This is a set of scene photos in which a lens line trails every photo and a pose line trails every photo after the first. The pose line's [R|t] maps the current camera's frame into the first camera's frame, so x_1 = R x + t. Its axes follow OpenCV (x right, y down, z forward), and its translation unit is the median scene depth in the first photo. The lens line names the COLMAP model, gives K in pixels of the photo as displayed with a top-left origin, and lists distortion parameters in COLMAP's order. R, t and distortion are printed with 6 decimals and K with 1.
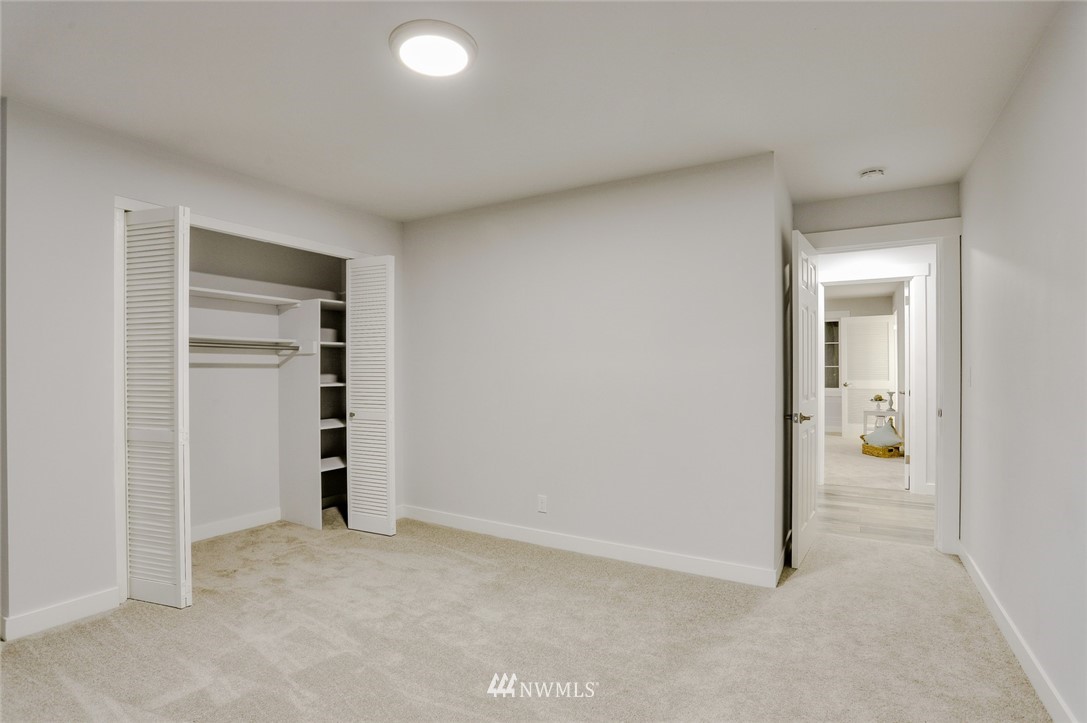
lens RADIAL K [[558.2, 0, 545.7], [0, 558.2, 368.3], [0, 0, 1]] dist [-0.005262, -0.000208]
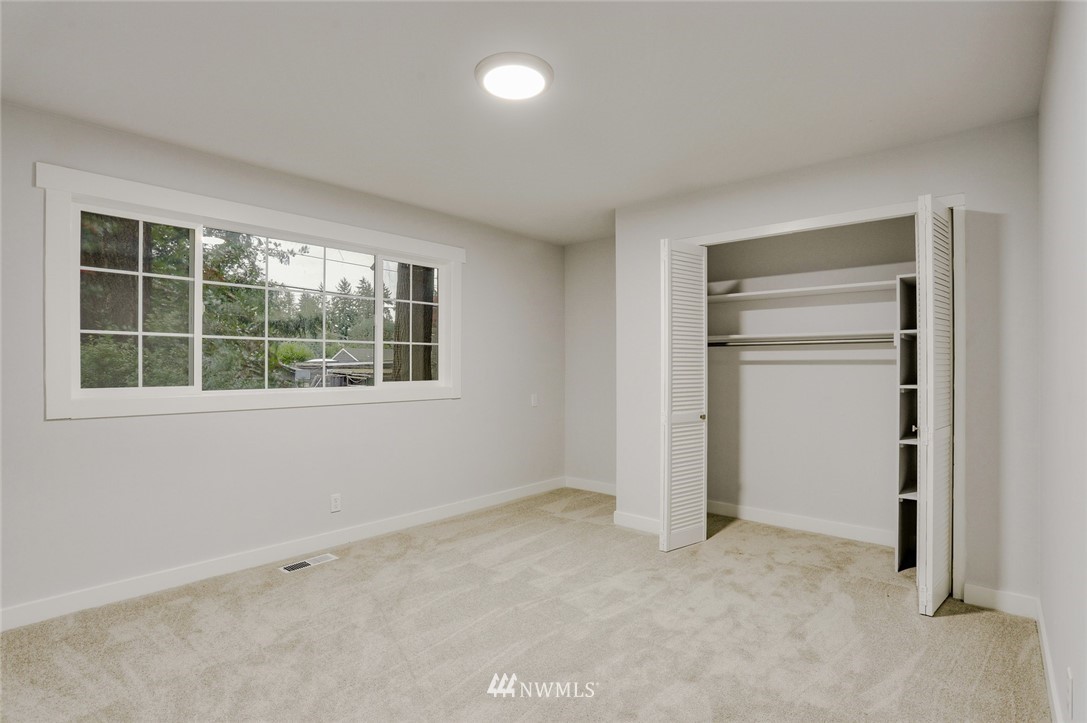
lens RADIAL K [[558.2, 0, 545.7], [0, 558.2, 368.3], [0, 0, 1]] dist [-0.005262, -0.000208]
pose [[-0.202144, 0.000385, -0.979356, 0.548494], [0.001622, 0.999999, 0.000058, 0.005843], [0.979355, -0.001577, -0.202144, 0.819752]]
